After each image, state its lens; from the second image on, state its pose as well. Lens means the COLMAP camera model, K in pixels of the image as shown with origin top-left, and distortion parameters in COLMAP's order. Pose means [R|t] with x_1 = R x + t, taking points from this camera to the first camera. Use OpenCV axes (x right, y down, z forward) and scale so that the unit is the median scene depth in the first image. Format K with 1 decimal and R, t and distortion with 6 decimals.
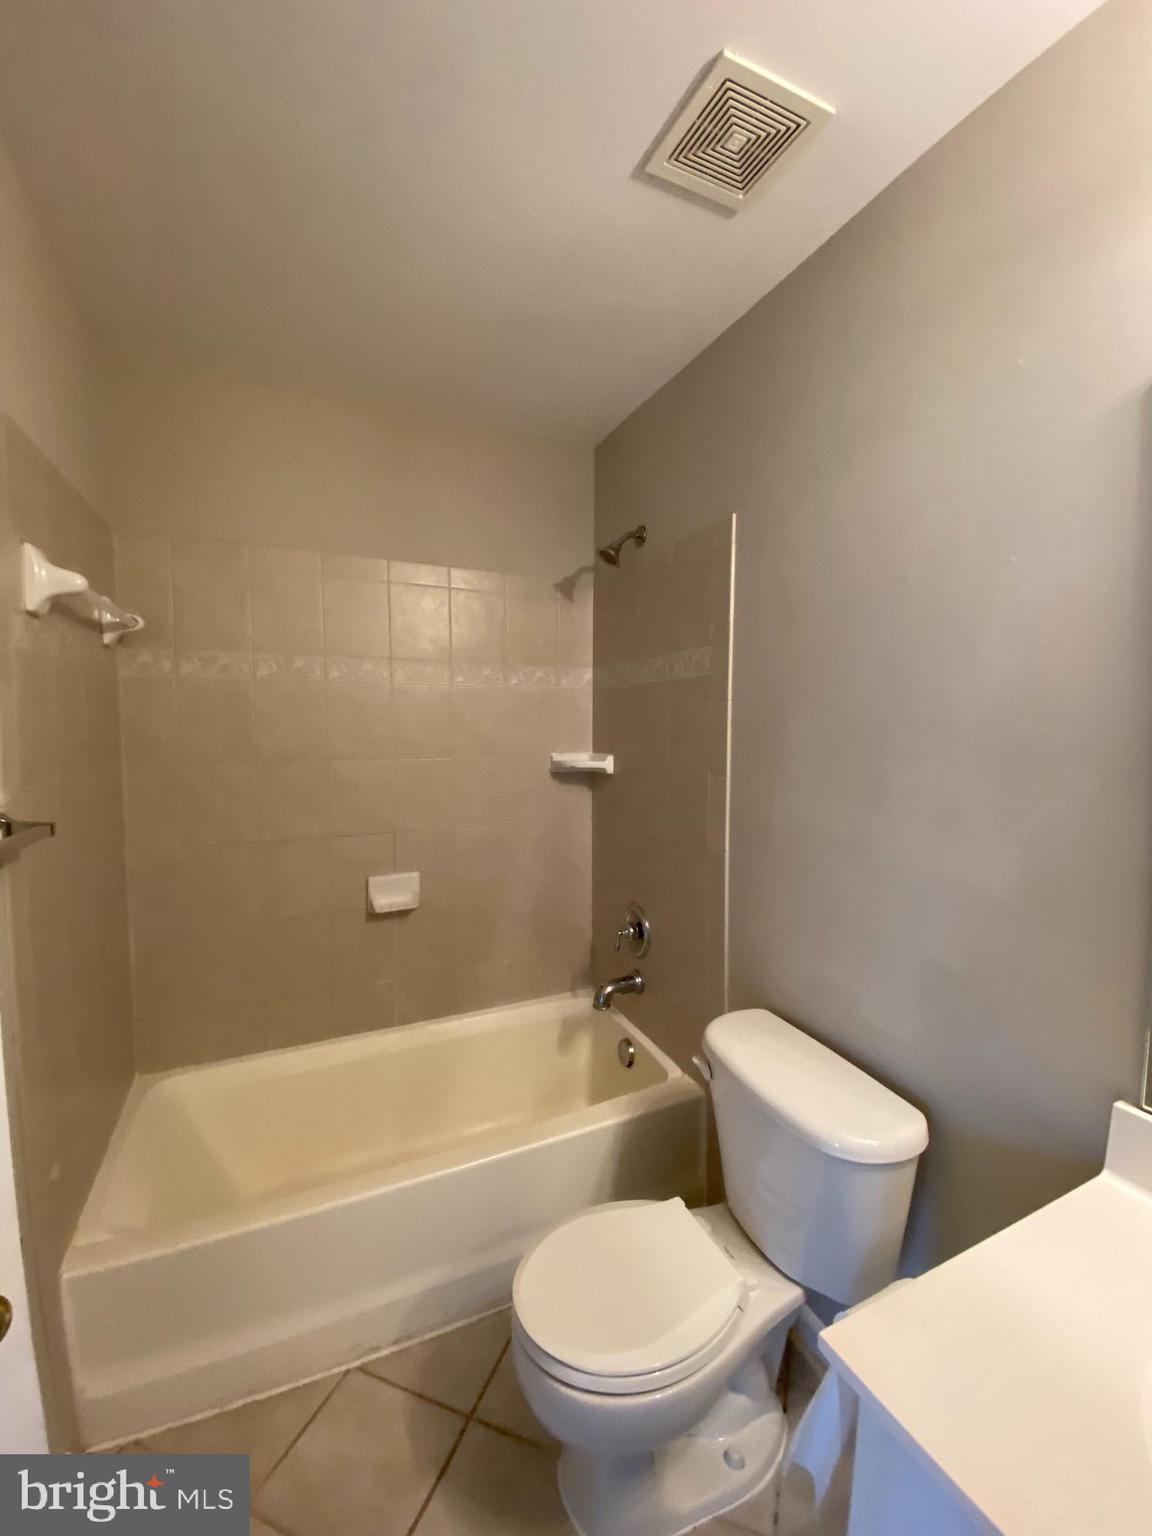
lens RADIAL K [[602.5, 0, 580.7], [0, 602.5, 771.4], [0, 0, 1]] dist [0.001701, -0.013886]
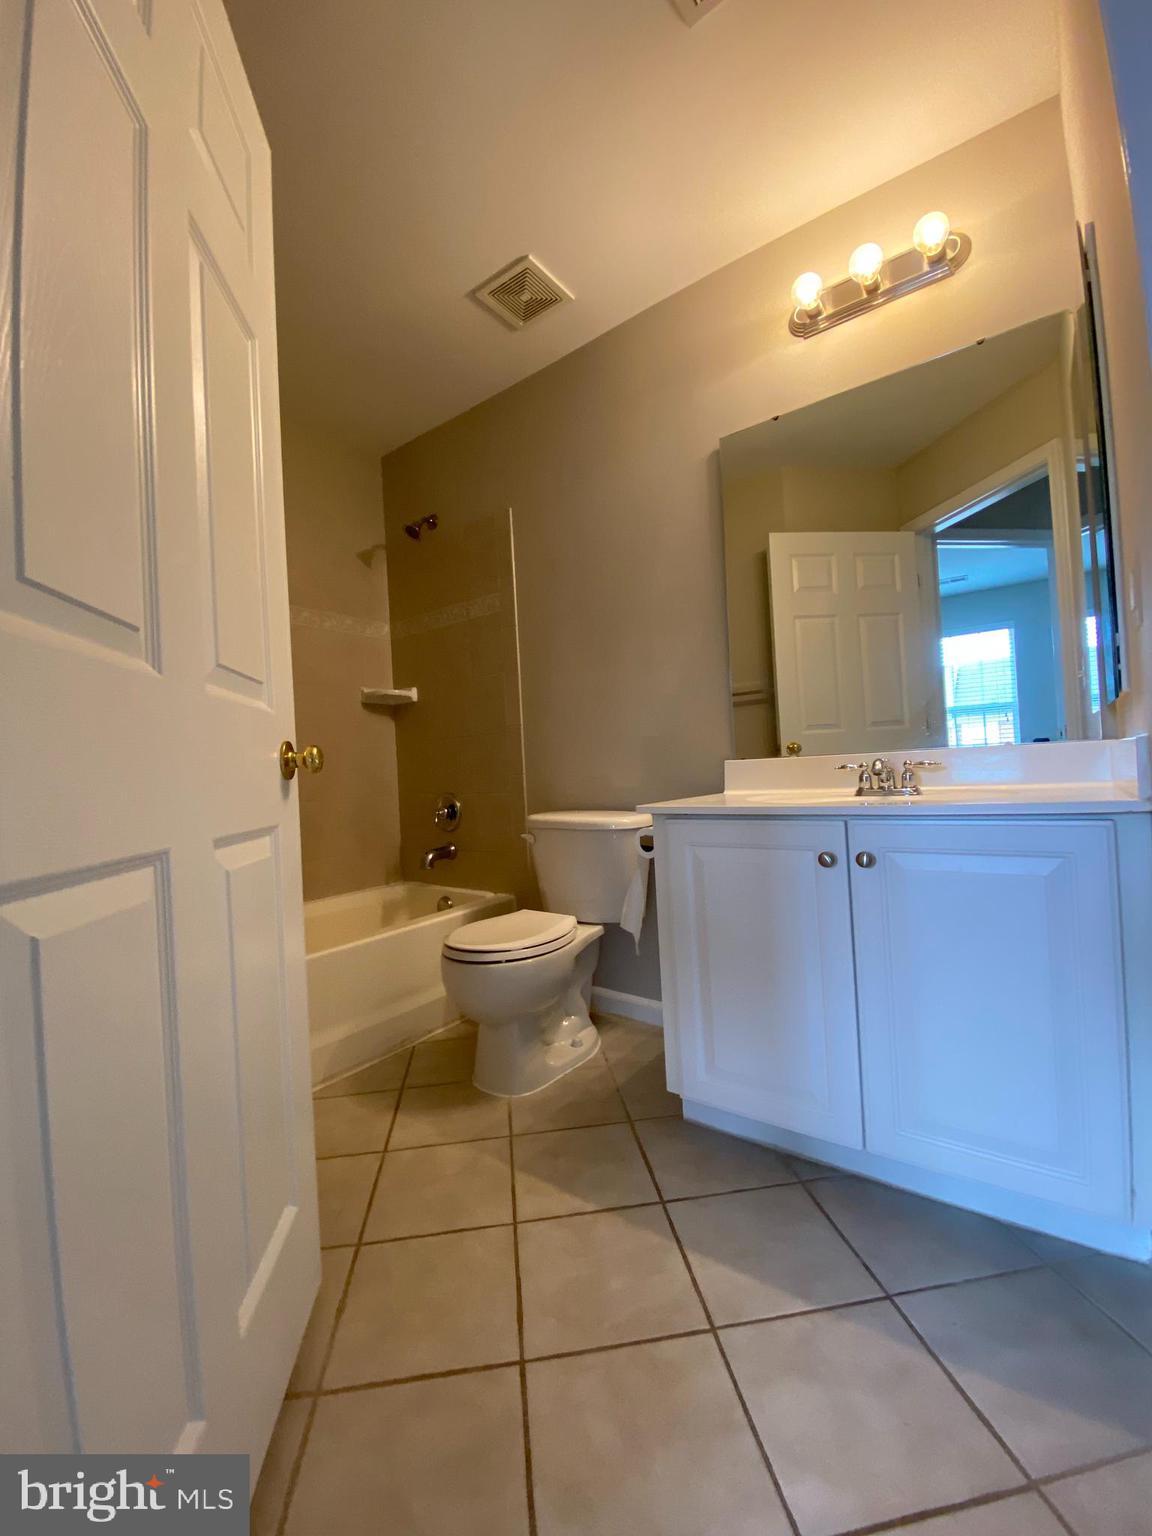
lens RADIAL K [[602.5, 0, 580.7], [0, 602.5, 771.4], [0, 0, 1]] dist [0.001701, -0.013886]
pose [[0.878925, -0.041216, 0.475175, -0.282393], [0.077847, 0.995296, -0.057662, 0.282905], [-0.470564, 0.087671, 0.878000, -0.316642]]
